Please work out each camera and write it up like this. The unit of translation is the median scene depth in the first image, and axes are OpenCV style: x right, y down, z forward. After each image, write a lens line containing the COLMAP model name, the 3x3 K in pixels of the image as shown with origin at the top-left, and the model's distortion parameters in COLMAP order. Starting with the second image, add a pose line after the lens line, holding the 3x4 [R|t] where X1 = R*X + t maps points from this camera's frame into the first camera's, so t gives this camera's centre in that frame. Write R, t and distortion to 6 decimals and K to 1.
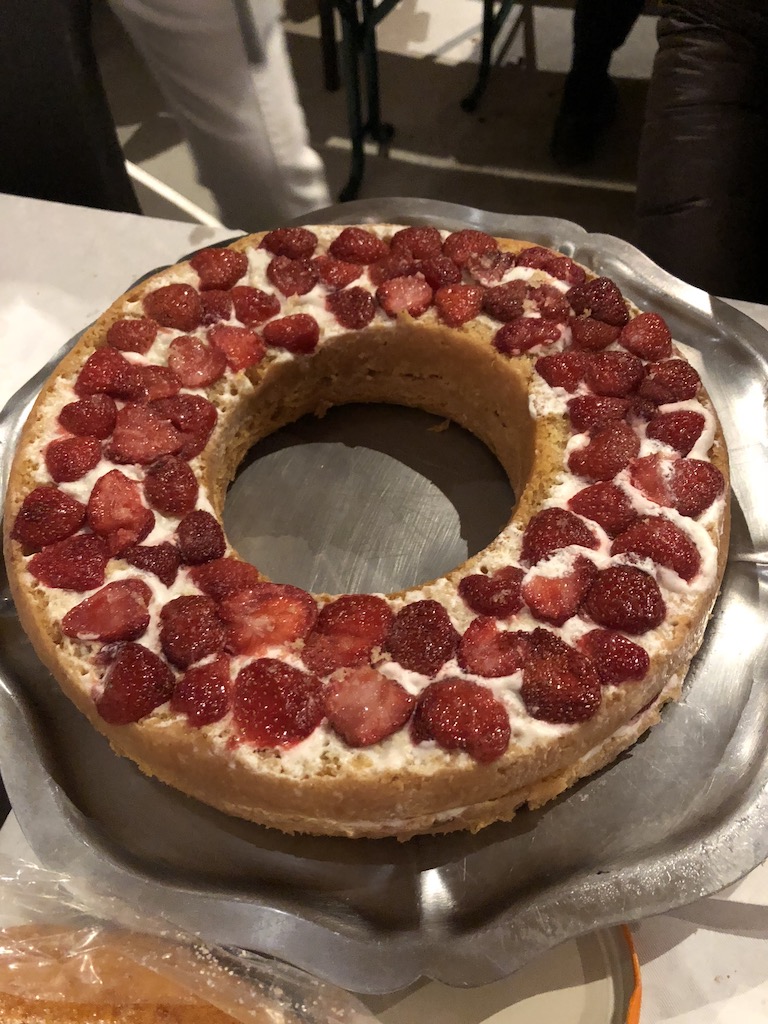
lens RADIAL K [[832.2, 0, 388.8], [0, 832.2, 514.9], [0, 0, 1]] dist [0.028905, -0.015889]
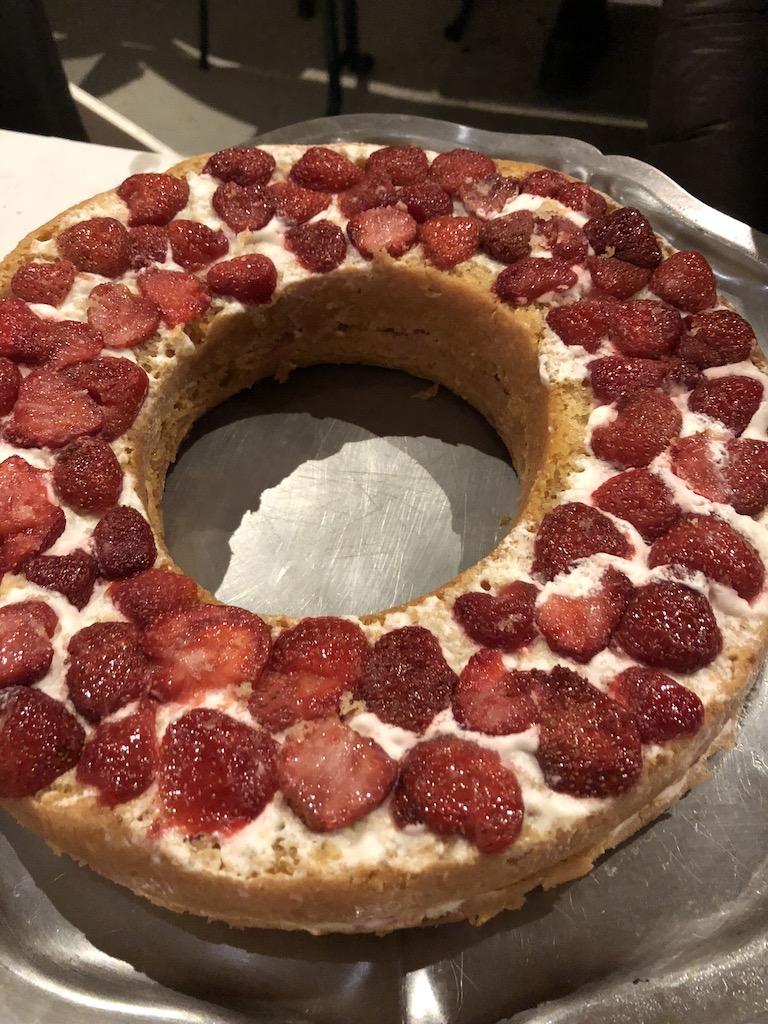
lens RADIAL K [[832.2, 0, 377.0], [0, 832.2, 508.6], [0, 0, 1]] dist [0.028905, -0.015889]
pose [[0.999959, -0.006345, 0.006453, 0.007915], [0.005989, 0.998533, 0.053815, -0.045635], [-0.006785, -0.053774, 0.998530, 0.213685]]
